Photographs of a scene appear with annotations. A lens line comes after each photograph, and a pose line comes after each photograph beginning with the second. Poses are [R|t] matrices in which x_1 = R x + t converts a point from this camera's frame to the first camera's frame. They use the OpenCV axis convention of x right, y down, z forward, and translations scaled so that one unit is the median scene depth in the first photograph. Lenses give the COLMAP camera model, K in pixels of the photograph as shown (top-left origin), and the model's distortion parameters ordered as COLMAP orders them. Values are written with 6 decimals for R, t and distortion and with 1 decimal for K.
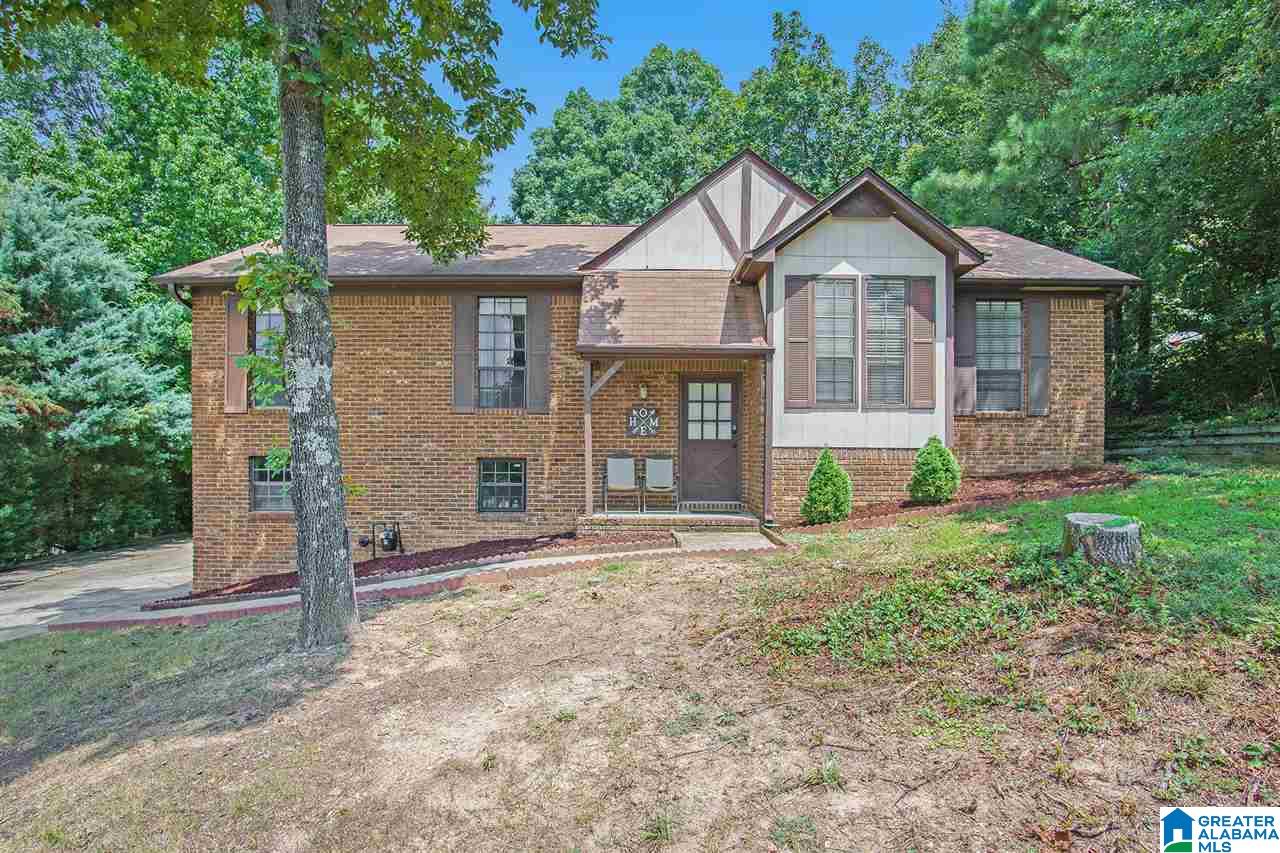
lens RADIAL K [[689.5, 0, 646.2], [0, 689.5, 425.1], [0, 0, 1]] dist [-0.027035, 0.004441]
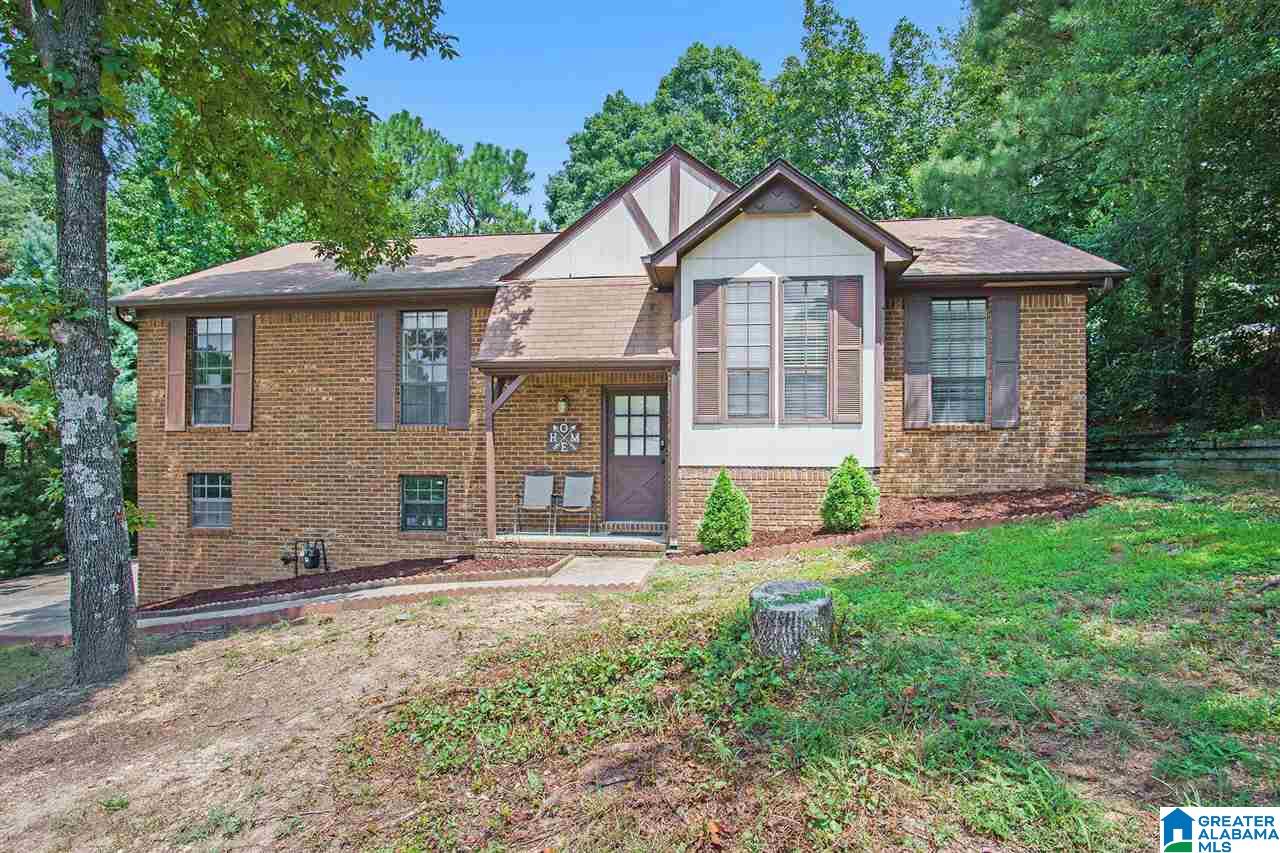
lens RADIAL K [[689.5, 0, 636.2], [0, 689.5, 424.9], [0, 0, 1]] dist [-0.027035, 0.004441]
pose [[0.992922, -0.007150, -0.118556, 0.207983], [0.006854, 0.999972, -0.002910, -0.018795], [0.118574, 0.002077, 0.992943, 0.065319]]
